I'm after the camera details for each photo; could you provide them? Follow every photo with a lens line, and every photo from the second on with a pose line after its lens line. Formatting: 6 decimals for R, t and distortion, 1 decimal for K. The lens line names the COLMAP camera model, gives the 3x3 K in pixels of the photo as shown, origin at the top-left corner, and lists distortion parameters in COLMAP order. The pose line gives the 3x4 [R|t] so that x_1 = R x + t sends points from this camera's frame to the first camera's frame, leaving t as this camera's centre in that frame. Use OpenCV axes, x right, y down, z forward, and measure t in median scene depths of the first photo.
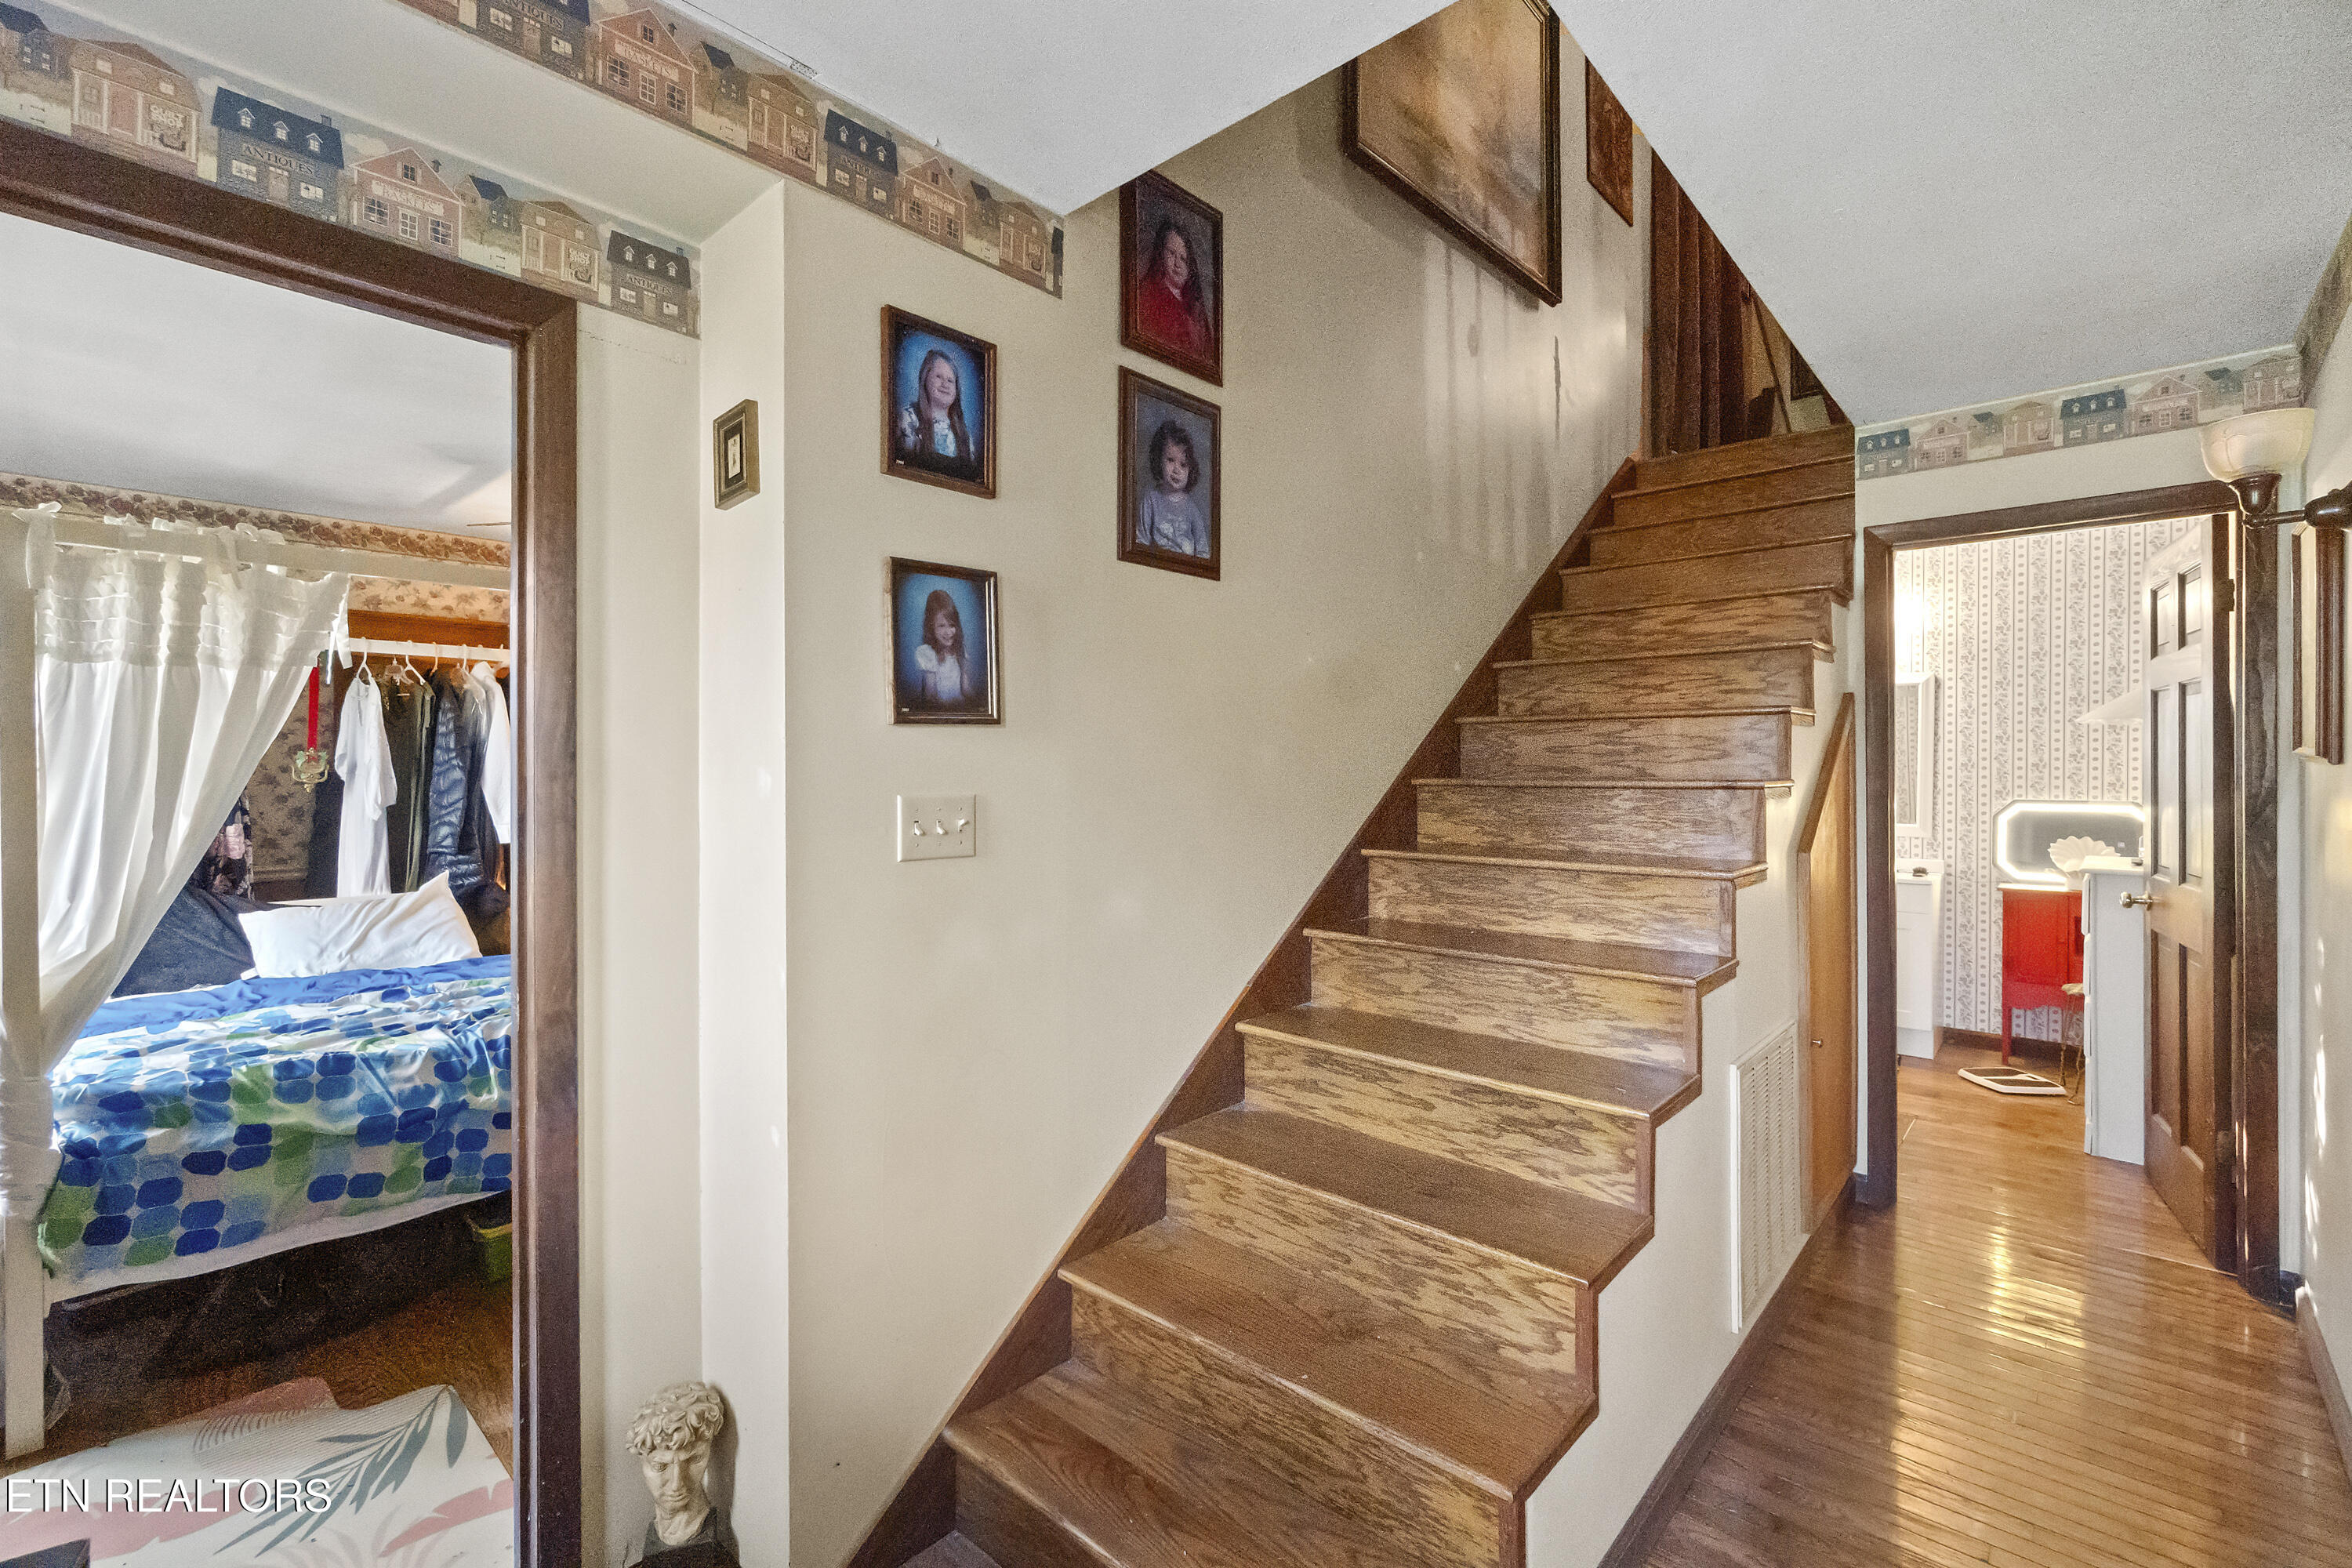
lens RADIAL K [[1023.6, 0, 1165.2], [0, 1023.6, 774.8], [0, 0, 1]] dist [0.001138, 0.000438]
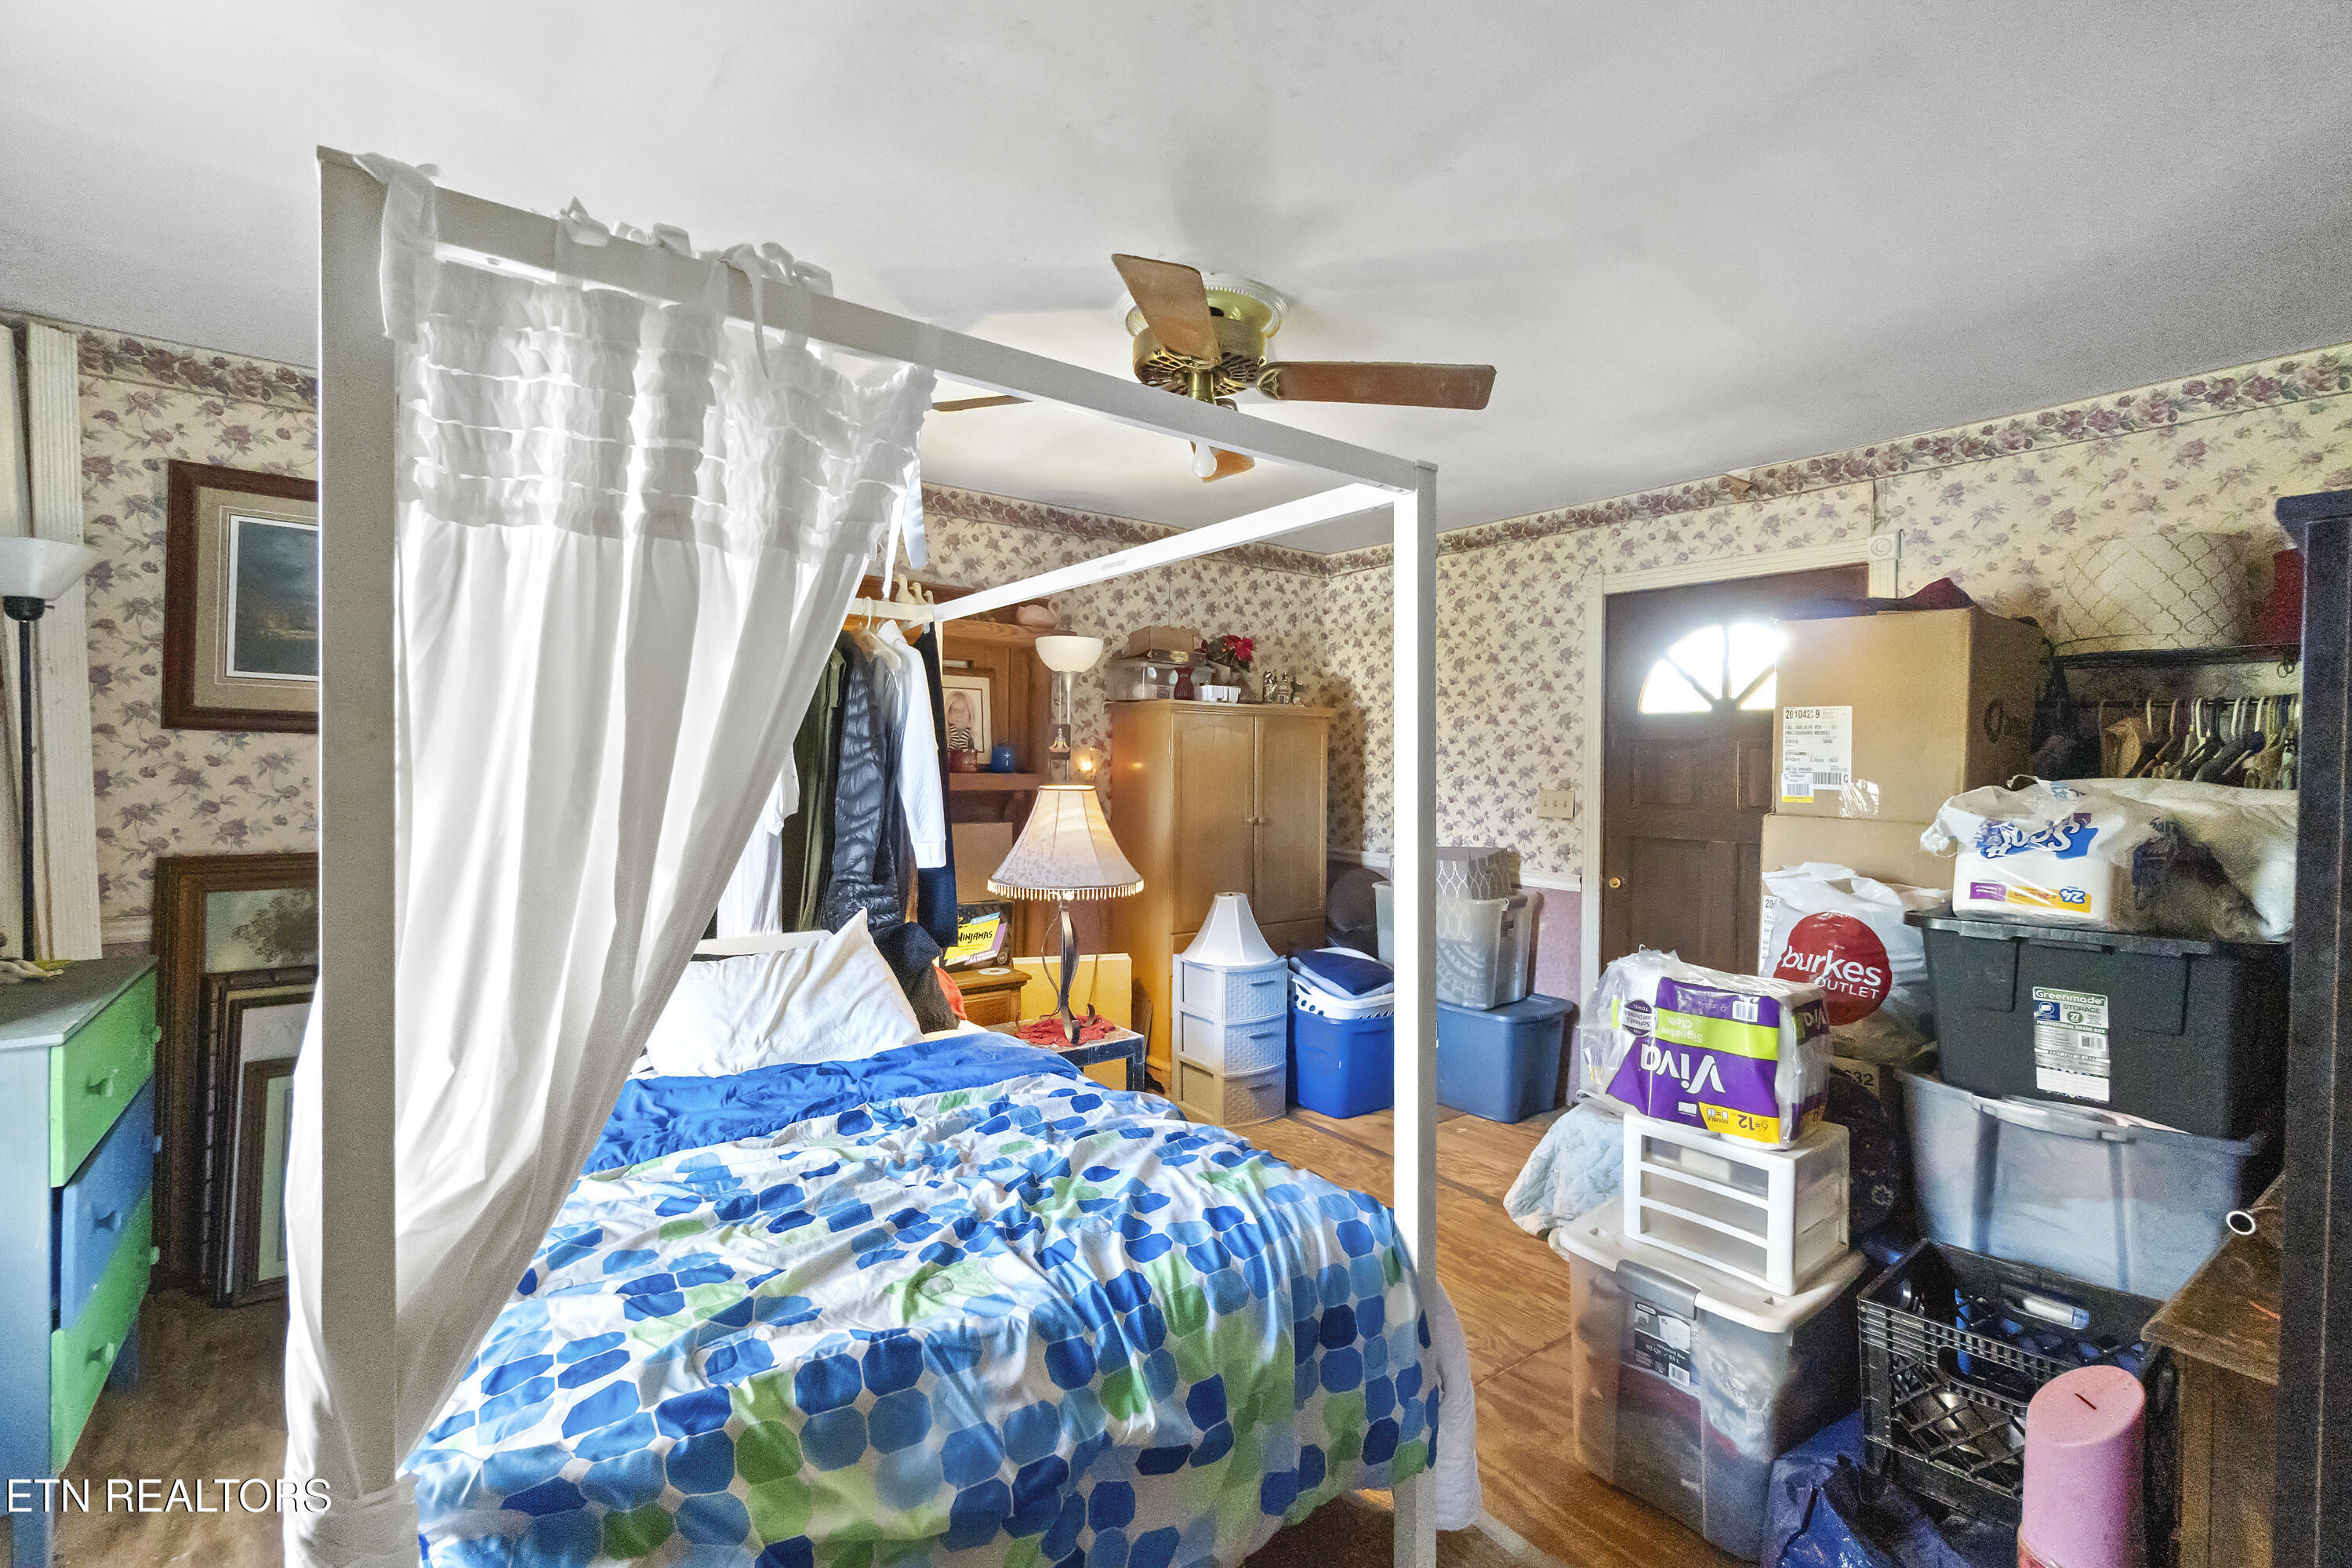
lens RADIAL K [[1023.6, 0, 1165.2], [0, 1023.6, 774.8], [0, 0, 1]] dist [0.001138, 0.000438]
pose [[0.985292, 0.013203, -0.170366, -0.599638], [-0.012912, 0.999913, 0.002819, -0.006166], [0.170388, -0.000578, 0.985377, 0.534306]]
